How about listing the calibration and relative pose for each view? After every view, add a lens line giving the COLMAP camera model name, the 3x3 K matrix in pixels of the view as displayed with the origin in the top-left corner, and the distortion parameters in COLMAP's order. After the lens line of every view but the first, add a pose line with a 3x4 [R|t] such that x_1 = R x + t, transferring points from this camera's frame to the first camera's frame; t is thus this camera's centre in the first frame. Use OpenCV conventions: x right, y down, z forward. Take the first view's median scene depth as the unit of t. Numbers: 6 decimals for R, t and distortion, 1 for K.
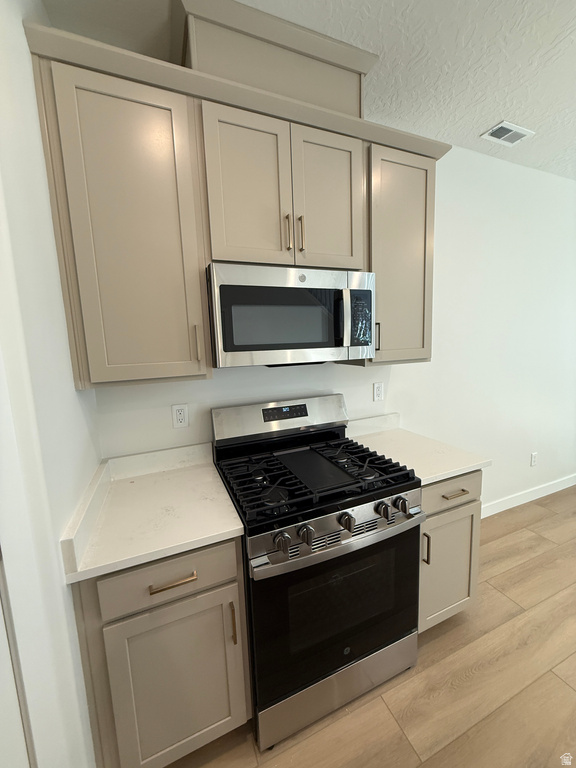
lens RADIAL K [[306.8, 0, 289.7], [0, 306.8, 381.1], [0, 0, 1]] dist [-0.001370, 0.001012]
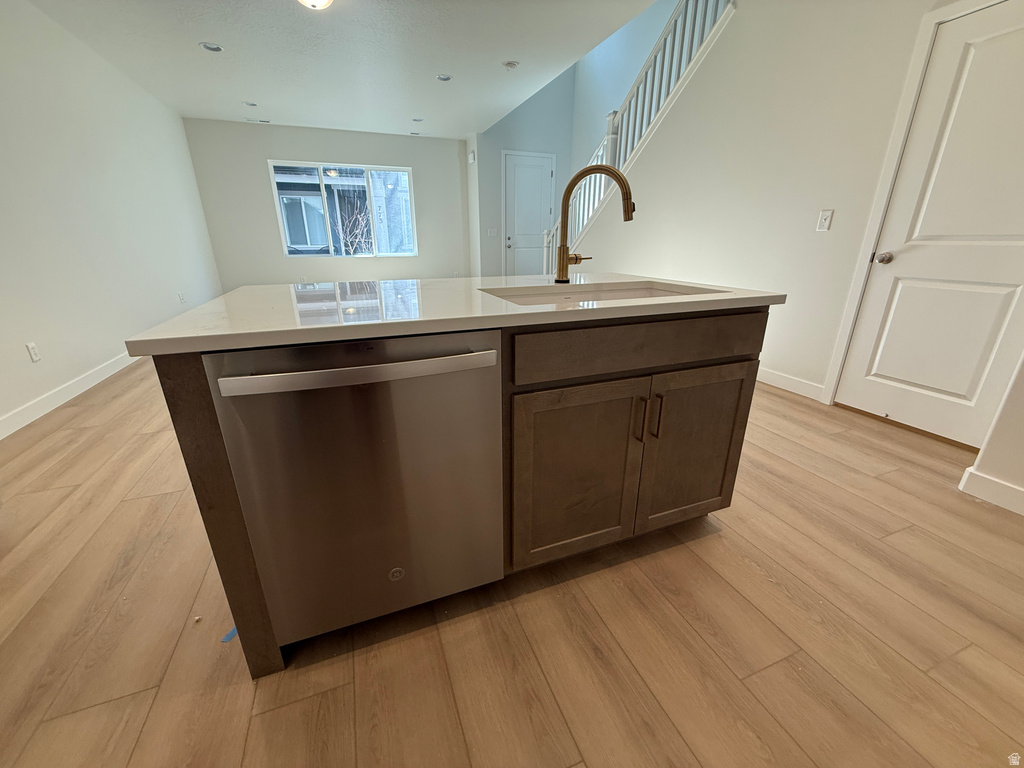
lens RADIAL K [[409.0, 0, 510.1], [0, 409.0, 383.0], [0, 0, 1]] dist [-0.001370, 0.001012]
pose [[0.028658, -0.299431, 0.953687, -0.240404], [0.128568, 0.947259, 0.293549, 0.395084], [-0.991287, 0.114201, 0.065644, -0.356667]]
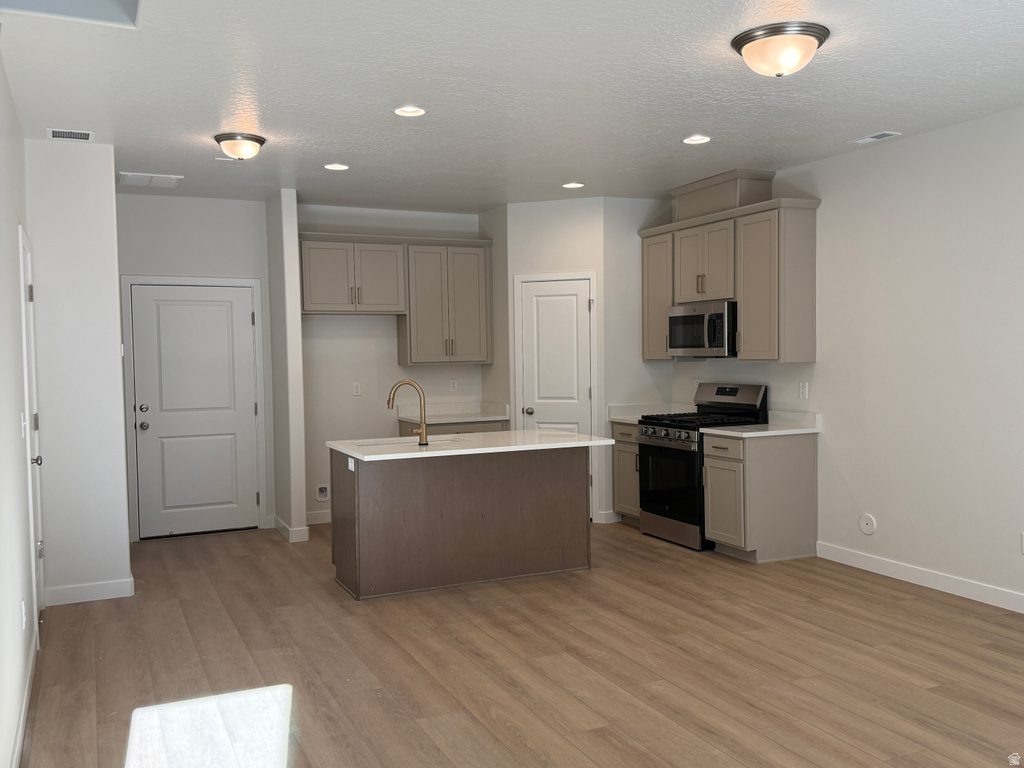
lens RADIAL K [[909.4, 0, 515.2], [0, 909.4, 391.2], [0, 0, 1]] dist [0.104554, -0.157747]
pose [[0.036778, 0.081020, -0.996034, 5.424568], [-0.112080, 0.990754, 0.076452, -0.150161], [0.993018, 0.108823, 0.045519, -0.254804]]
